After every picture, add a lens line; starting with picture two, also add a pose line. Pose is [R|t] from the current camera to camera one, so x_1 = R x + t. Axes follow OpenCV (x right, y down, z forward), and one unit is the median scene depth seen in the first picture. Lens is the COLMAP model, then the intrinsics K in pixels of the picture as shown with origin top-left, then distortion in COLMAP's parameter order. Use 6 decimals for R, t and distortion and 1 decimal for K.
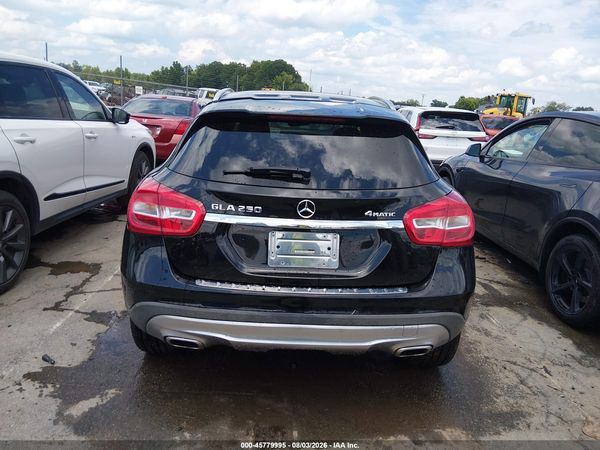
lens RADIAL K [[454.5, 0, 300.8], [0, 454.5, 229.8], [0, 0, 1]] dist [0.046511, -0.082583]
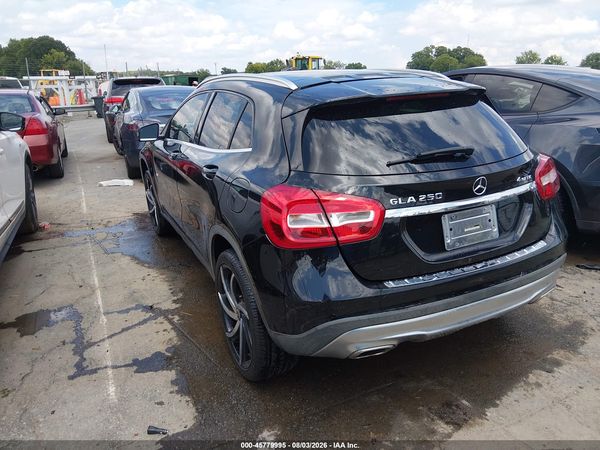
lens RADIAL K [[454.5, 0, 302.6], [0, 454.5, 225.6], [0, 0, 1]] dist [0.046511, -0.082583]
pose [[0.902306, -0.211769, 0.375498, -0.623083], [0.192127, 0.977282, 0.089483, -0.106241], [-0.385917, -0.008598, 0.922493, 0.178898]]
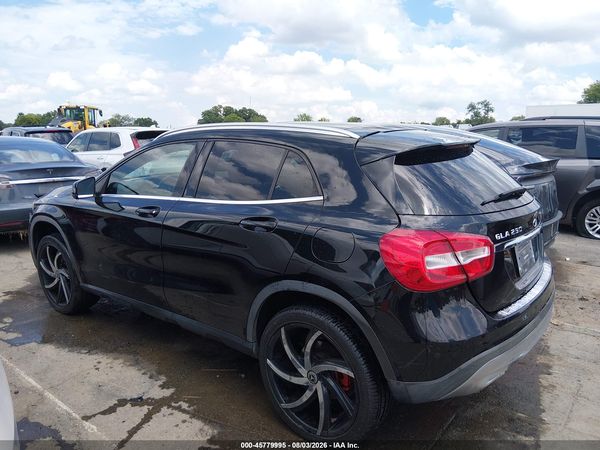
lens RADIAL K [[454.5, 0, 308.2], [0, 454.5, 231.9], [0, 0, 1]] dist [0.046511, -0.082583]
pose [[0.633513, -0.228504, 0.739221, -1.044627], [0.246046, 0.965298, 0.087525, -0.219056], [-0.733568, 0.126434, 0.667751, 0.540900]]
